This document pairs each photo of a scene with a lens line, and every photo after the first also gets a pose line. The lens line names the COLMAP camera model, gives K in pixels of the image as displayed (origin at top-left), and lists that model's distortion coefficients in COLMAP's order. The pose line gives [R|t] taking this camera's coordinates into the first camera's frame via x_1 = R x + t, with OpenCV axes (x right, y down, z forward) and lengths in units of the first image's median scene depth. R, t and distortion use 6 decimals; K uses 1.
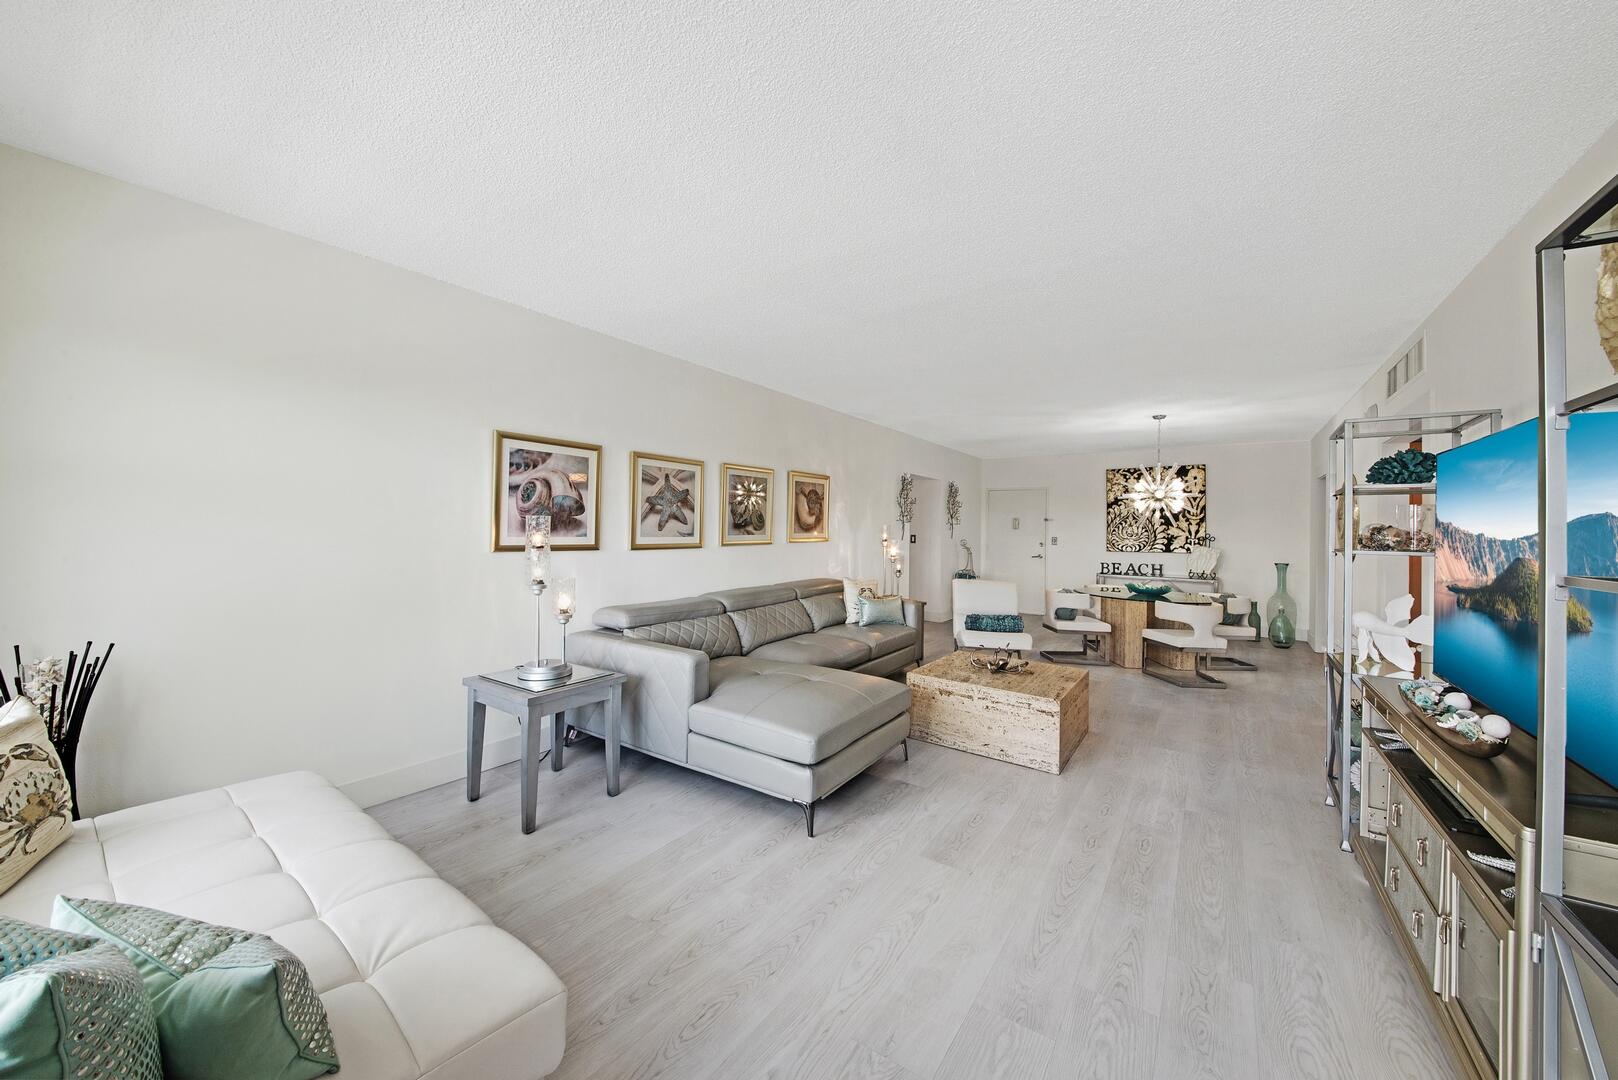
lens RADIAL K [[594.6, 0, 817.3], [0, 594.6, 523.5], [0, 0, 1]] dist [-0.023664, -0.002601]
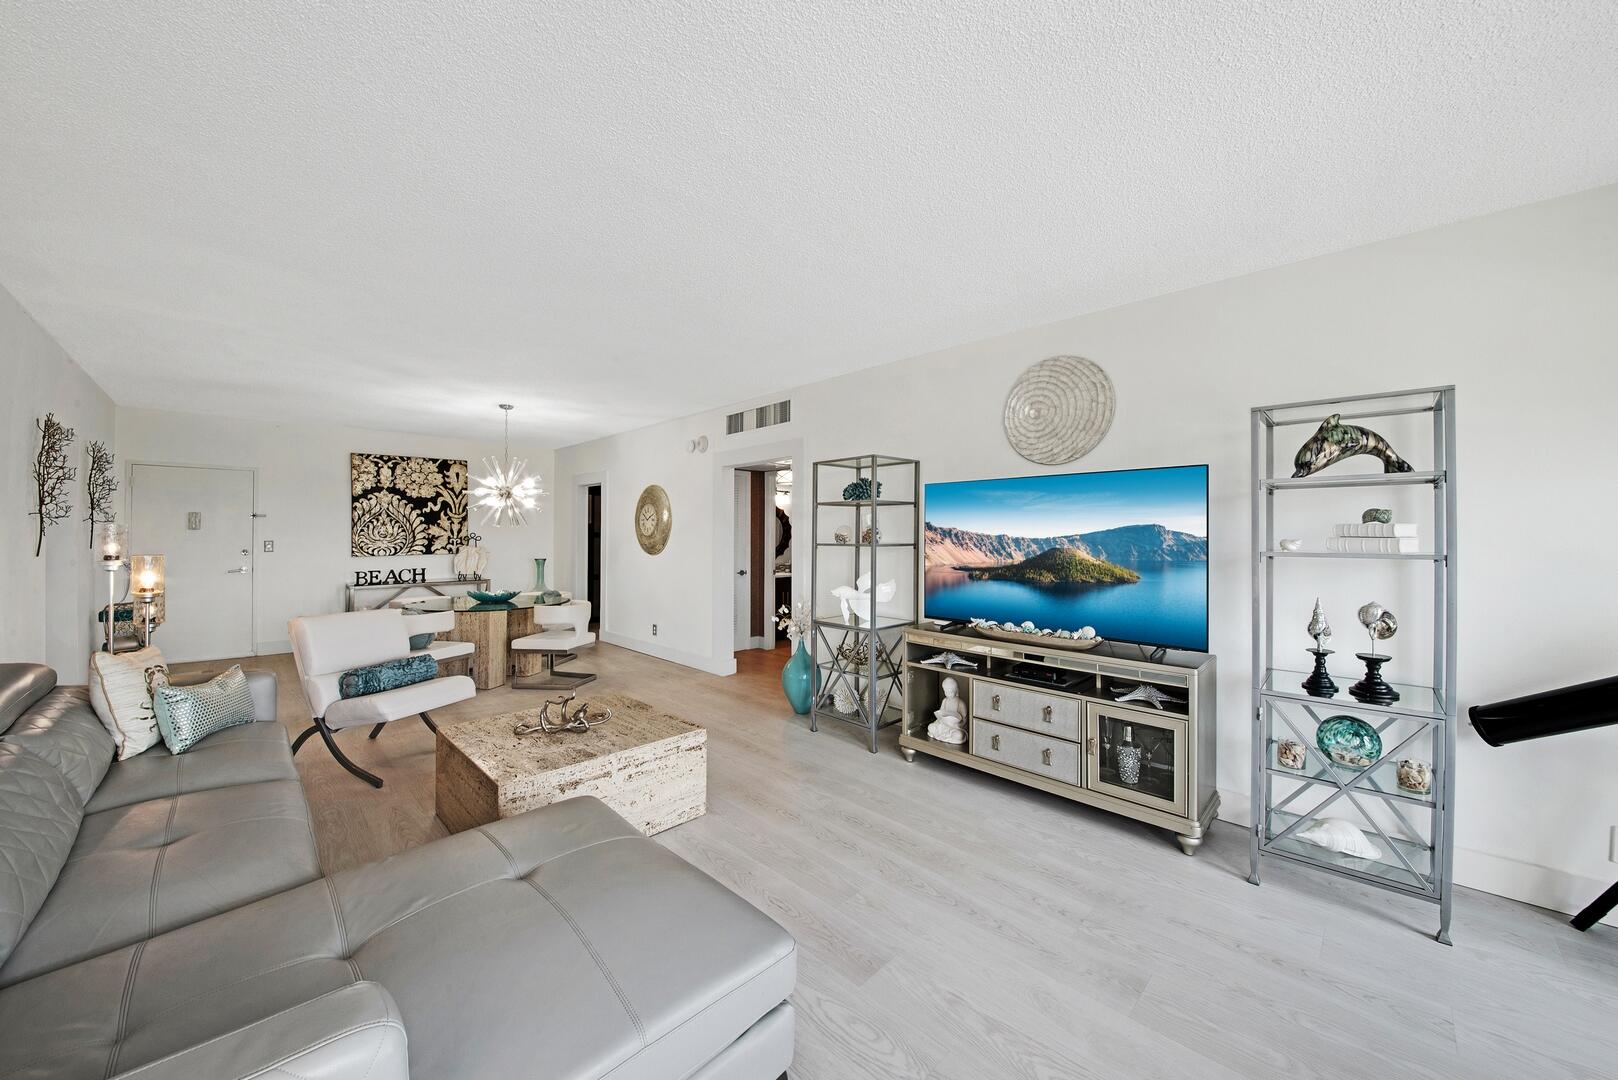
lens RADIAL K [[594.6, 0, 797.8], [0, 594.6, 536.1], [0, 0, 1]] dist [-0.023664, -0.002601]
pose [[0.212065, -0.015731, 0.977129, -0.234512], [-0.010593, 0.999775, 0.018394, -0.001897], [-0.977198, -0.014251, 0.211850, 0.387269]]
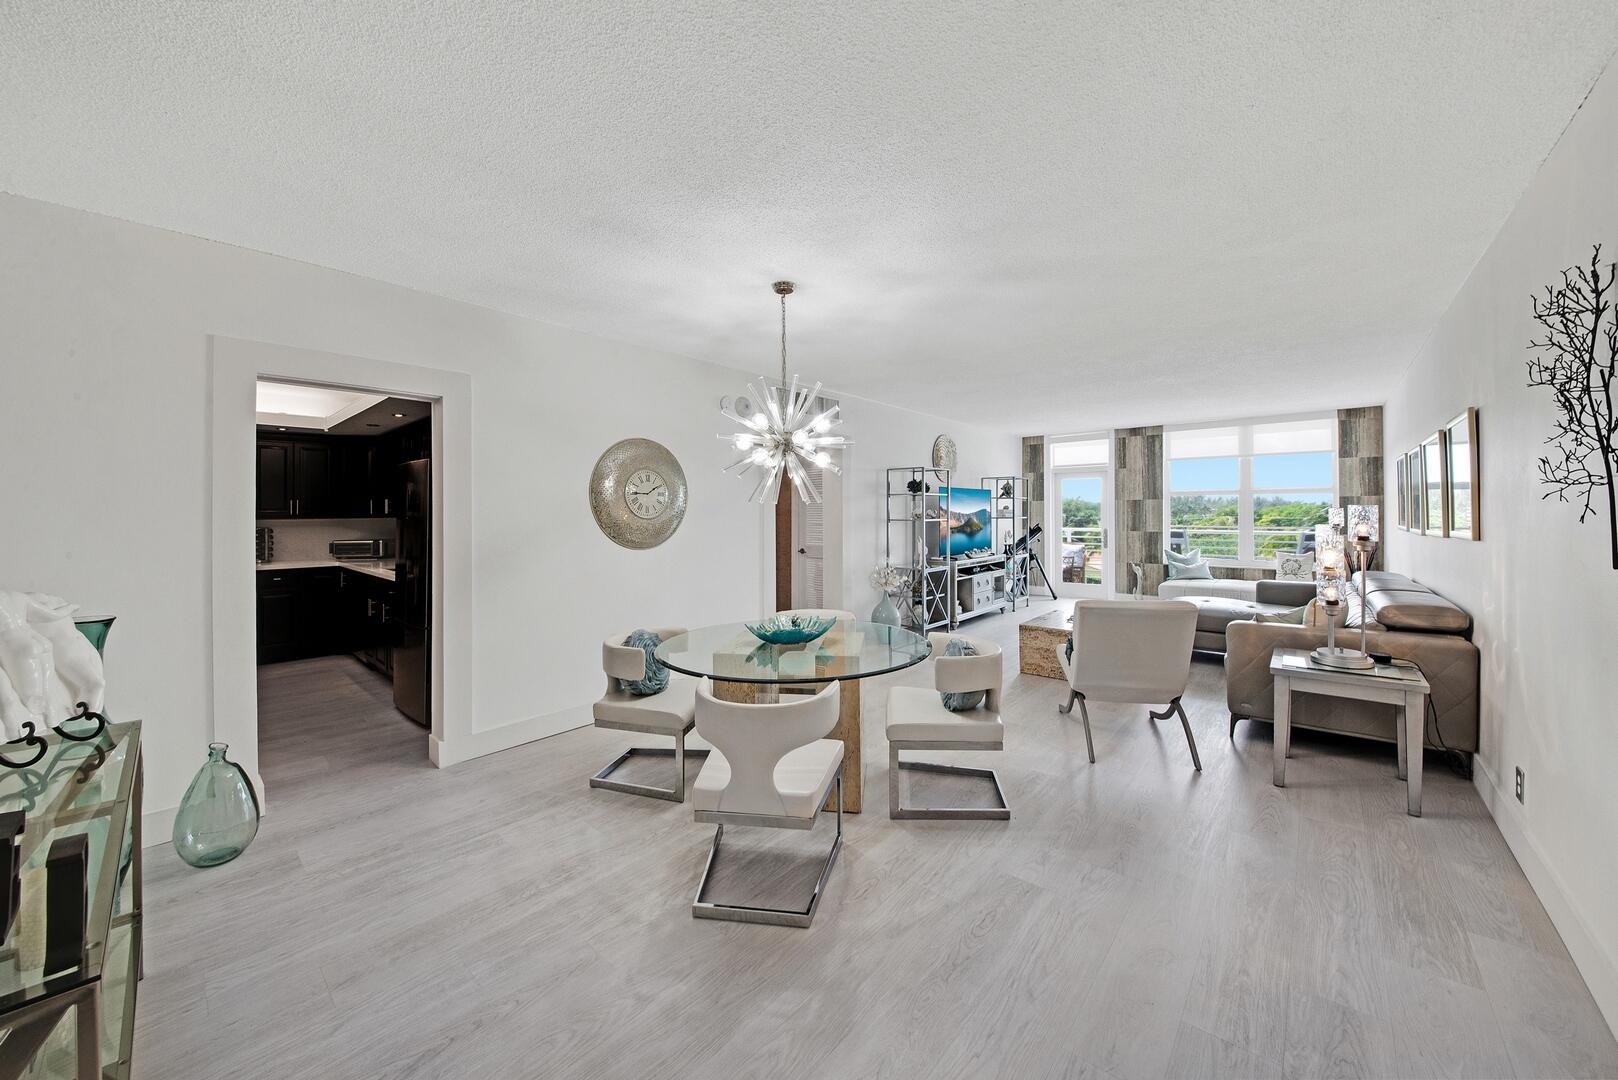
lens RADIAL K [[594.6, 0, 828.2], [0, 594.6, 506.5], [0, 0, 1]] dist [-0.023664, -0.002601]
pose [[-0.994956, -0.007475, 0.100035, 0.514554], [-0.009459, 0.999767, -0.019378, 0.020347], [-0.099867, -0.020227, -0.994795, 1.592610]]
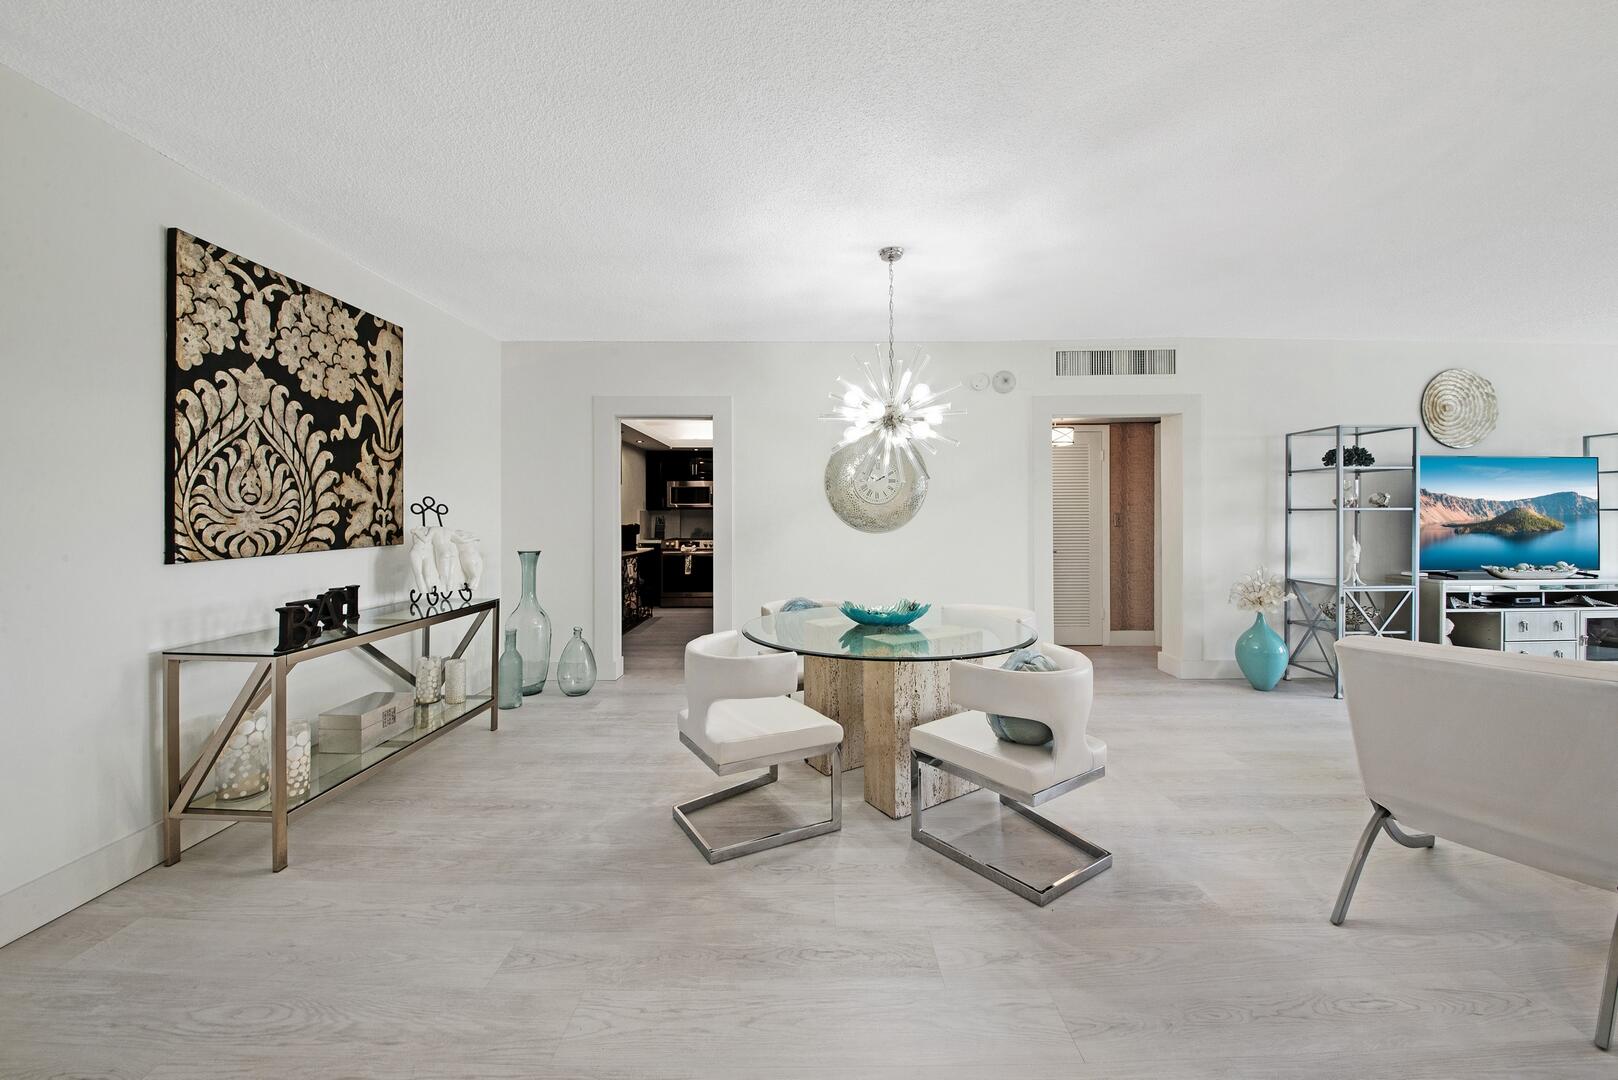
lens RADIAL K [[594.6, 0, 788.5], [0, 594.6, 514.4], [0, 0, 1]] dist [-0.023664, -0.002601]
pose [[-0.544776, -0.011331, 0.838505, 0.238327], [-0.014204, 0.999890, 0.004283, 0.034263], [-0.838461, -0.009577, -0.544877, 1.423681]]
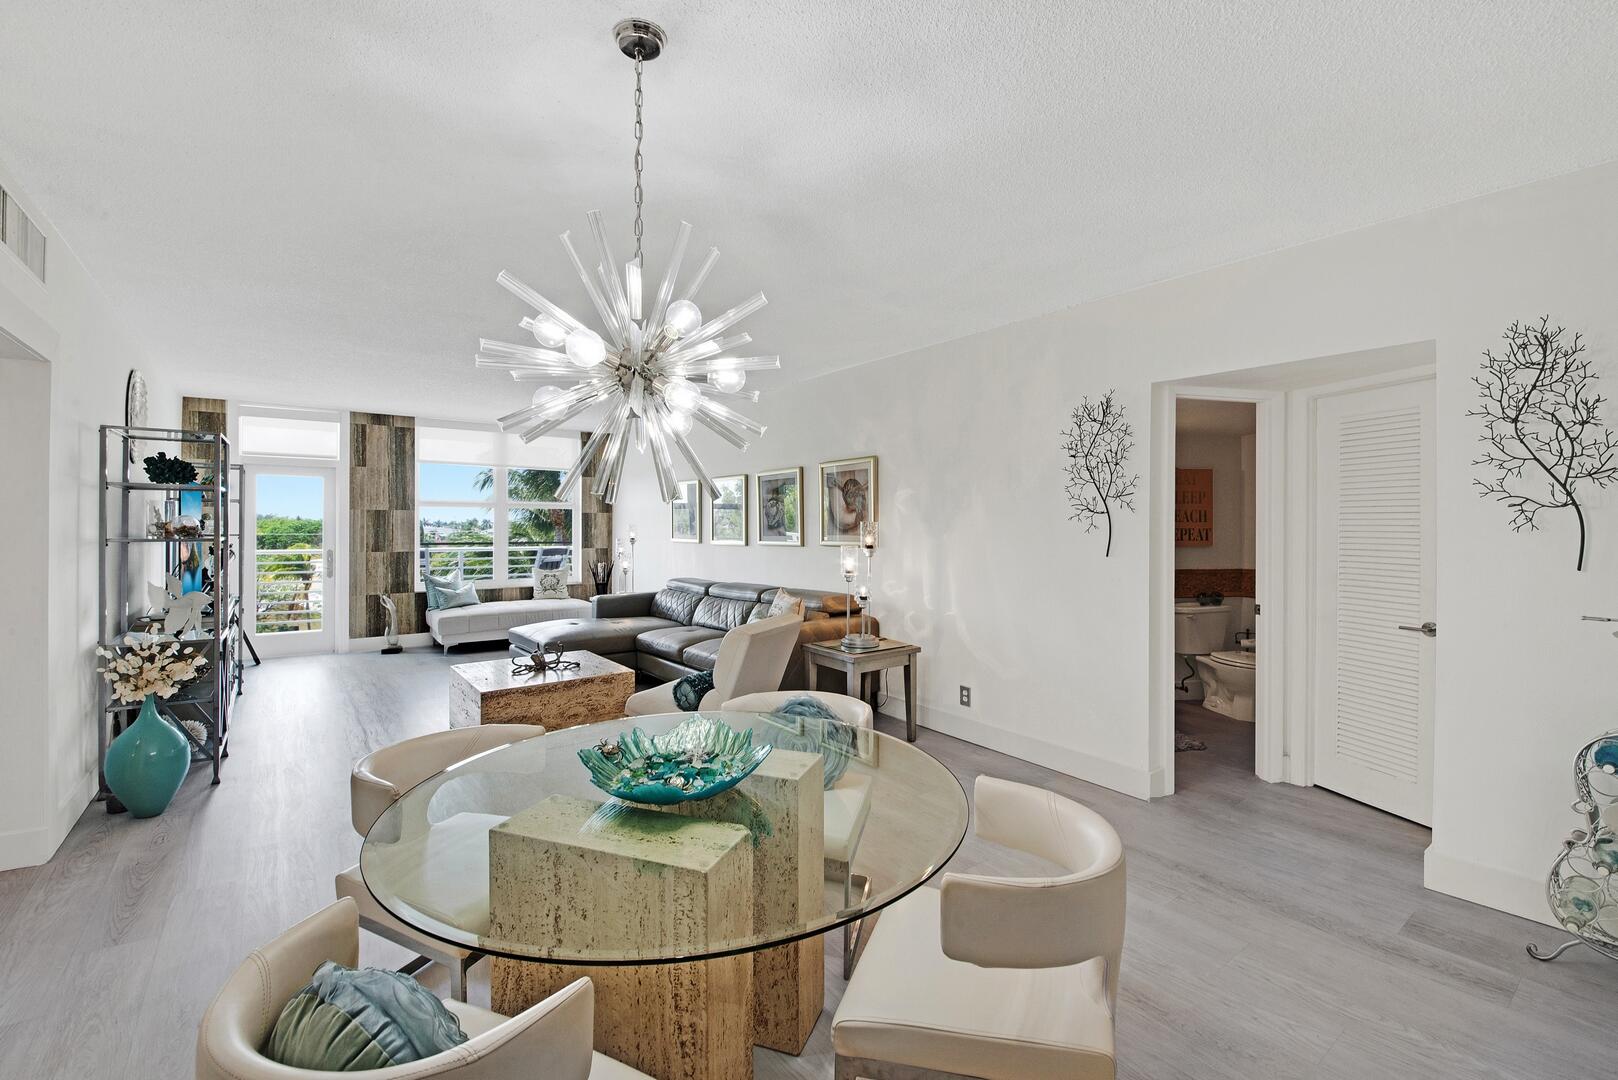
lens RADIAL K [[697.8, 0, 795.1], [0, 697.8, 523.9], [0, 0, 1]] dist [-0.023647, -0.001148]
pose [[-0.347955, -0.020065, -0.937296, 0.846410], [-0.000936, 0.999778, -0.021055, 0.020032], [0.937511, -0.006449, -0.347897, 1.217074]]
